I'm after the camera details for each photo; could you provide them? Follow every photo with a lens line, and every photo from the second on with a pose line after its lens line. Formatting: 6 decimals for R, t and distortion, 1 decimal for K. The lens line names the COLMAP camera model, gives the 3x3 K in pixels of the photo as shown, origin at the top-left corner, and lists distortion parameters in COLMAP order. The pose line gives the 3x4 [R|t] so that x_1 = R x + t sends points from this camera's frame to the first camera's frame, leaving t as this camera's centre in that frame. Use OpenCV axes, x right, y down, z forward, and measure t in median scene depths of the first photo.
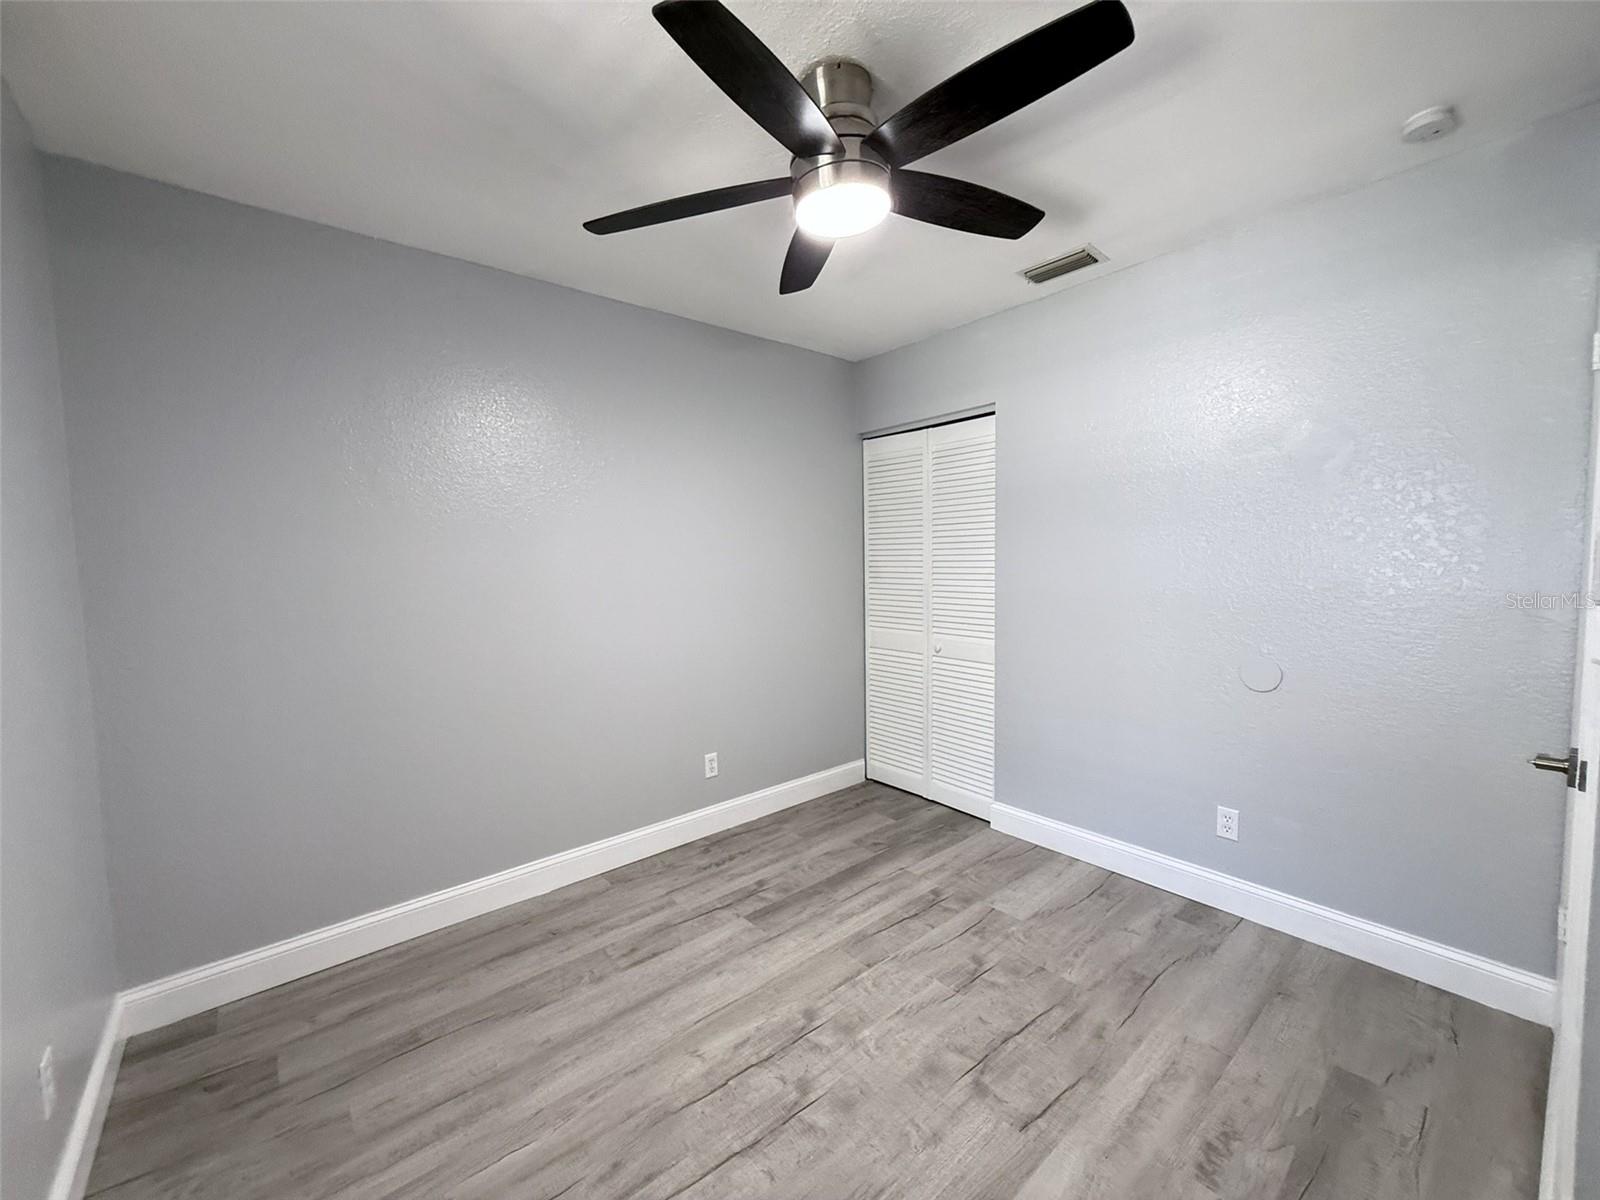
lens RADIAL K [[645.7, 0, 800.0], [0, 645.7, 600.0], [0, 0, 1]] dist [-0.001120, -0.000036]
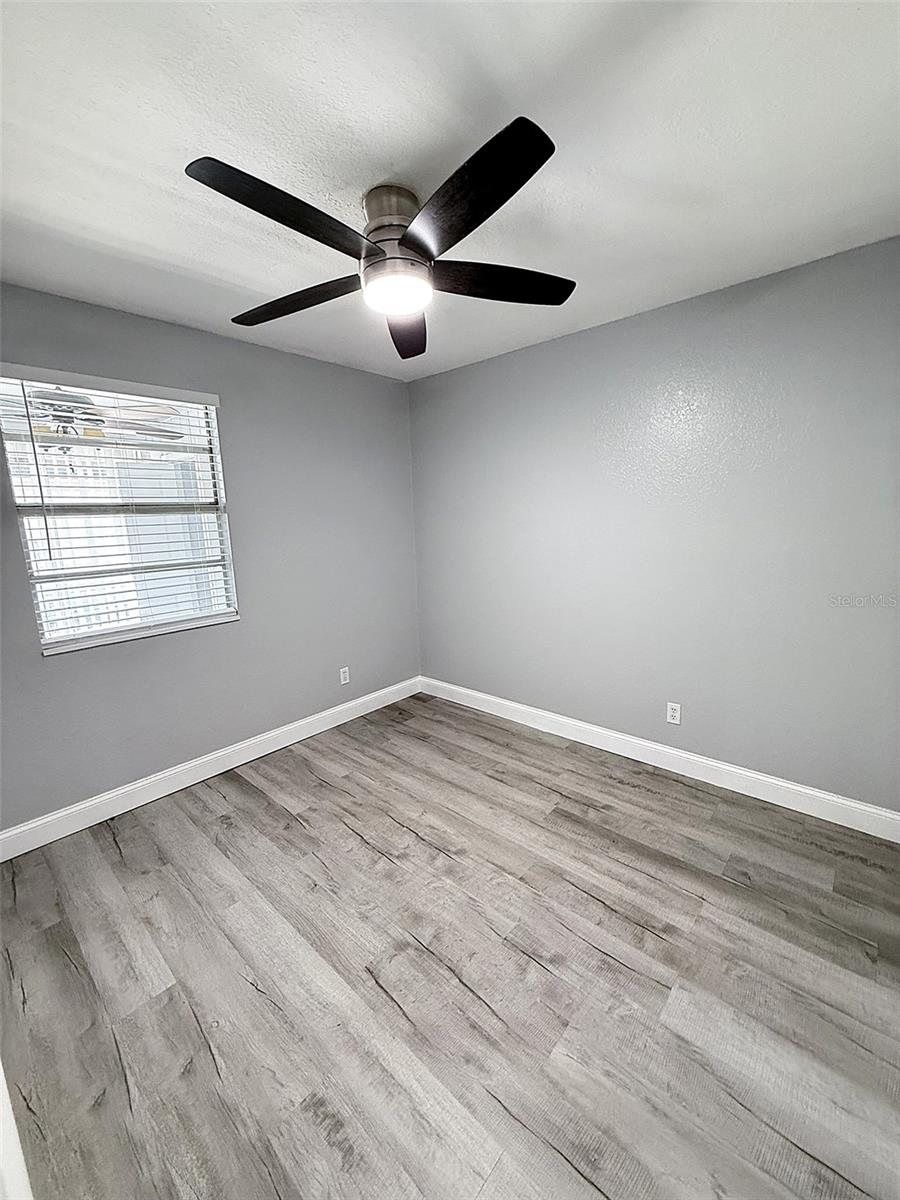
lens RADIAL K [[479.2, 0, 450.0], [0, 479.2, 600.0], [0, 0, 1]] dist [-0.000216, -0.000004]
pose [[0.125318, 0.195472, -0.972670, 0.880591], [-0.033269, 0.980675, 0.192794, -0.133433], [0.991559, 0.008199, 0.129400, 0.739187]]
